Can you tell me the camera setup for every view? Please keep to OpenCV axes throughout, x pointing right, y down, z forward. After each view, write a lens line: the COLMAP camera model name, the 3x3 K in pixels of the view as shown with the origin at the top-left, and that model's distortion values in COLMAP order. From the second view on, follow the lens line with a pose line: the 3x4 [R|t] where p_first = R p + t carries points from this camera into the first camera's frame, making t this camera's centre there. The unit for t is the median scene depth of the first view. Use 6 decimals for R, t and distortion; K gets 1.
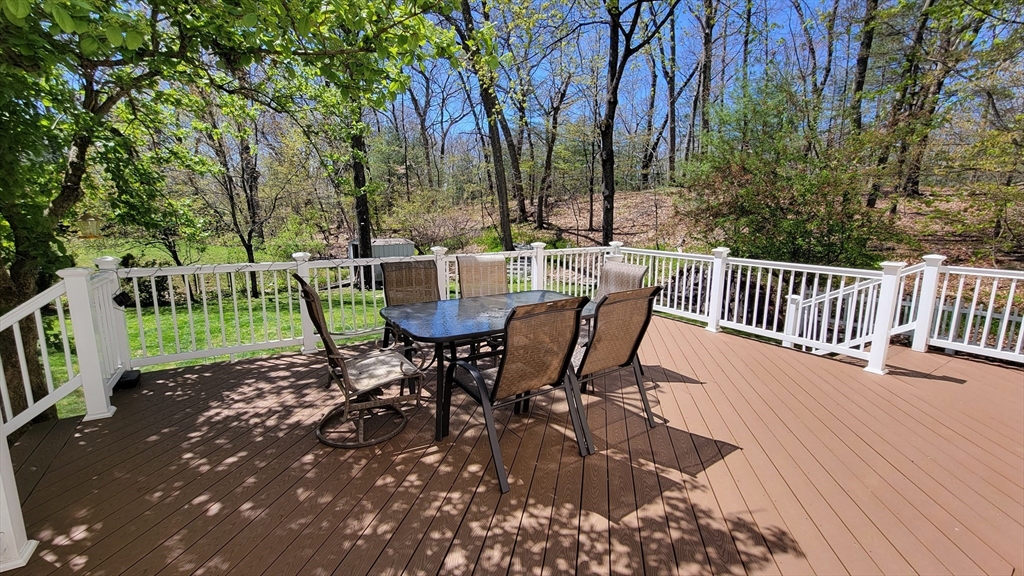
lens RADIAL K [[403.4, 0, 511.7], [0, 403.4, 287.0], [0, 0, 1]] dist [-0.001287, -0.000267]
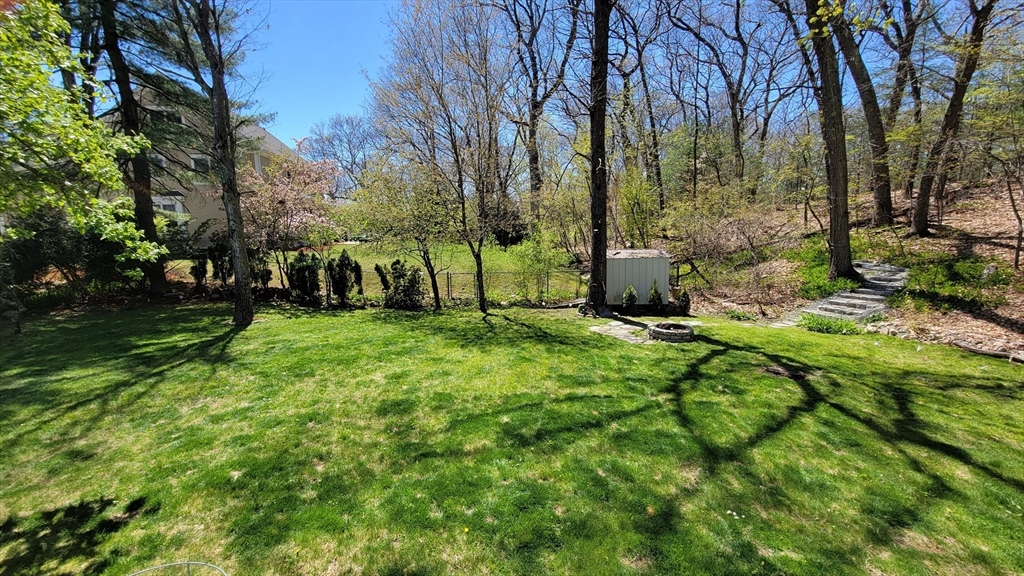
lens RADIAL K [[403.4, 0, 512.2], [0, 403.4, 287.3], [0, 0, 1]] dist [-0.001287, -0.000267]
pose [[0.742833, 0.082108, -0.664423, 0.026459], [-0.093729, 0.995431, 0.018223, -0.026667], [0.662883, 0.048739, 0.747135, 0.182999]]
